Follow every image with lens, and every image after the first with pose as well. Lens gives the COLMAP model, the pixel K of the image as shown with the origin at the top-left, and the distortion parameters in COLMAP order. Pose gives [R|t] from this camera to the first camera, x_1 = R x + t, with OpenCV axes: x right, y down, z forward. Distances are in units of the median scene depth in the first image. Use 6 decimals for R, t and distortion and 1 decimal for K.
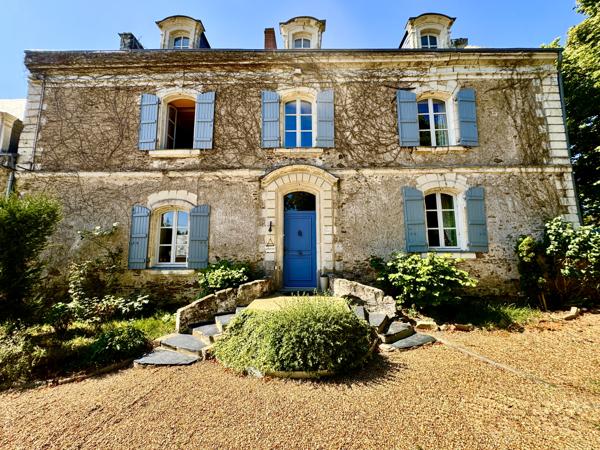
lens RADIAL K [[239.9, 0, 300.0], [0, 239.9, 225.0], [0, 0, 1]] dist [-0.001182, -0.000059]
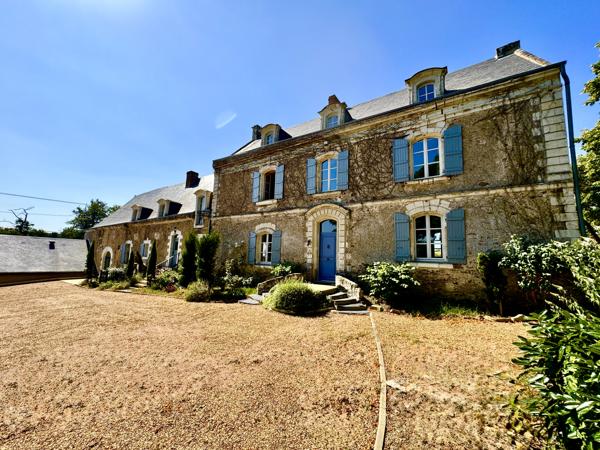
lens RADIAL K [[239.9, 0, 300.0], [0, 239.9, 225.0], [0, 0, 1]] dist [-0.001182, -0.000059]
pose [[0.843839, -0.040518, -0.535064, 0.688357], [0.033085, 0.999177, -0.023485, -0.075294], [0.535575, 0.002115, 0.844485, -0.428710]]
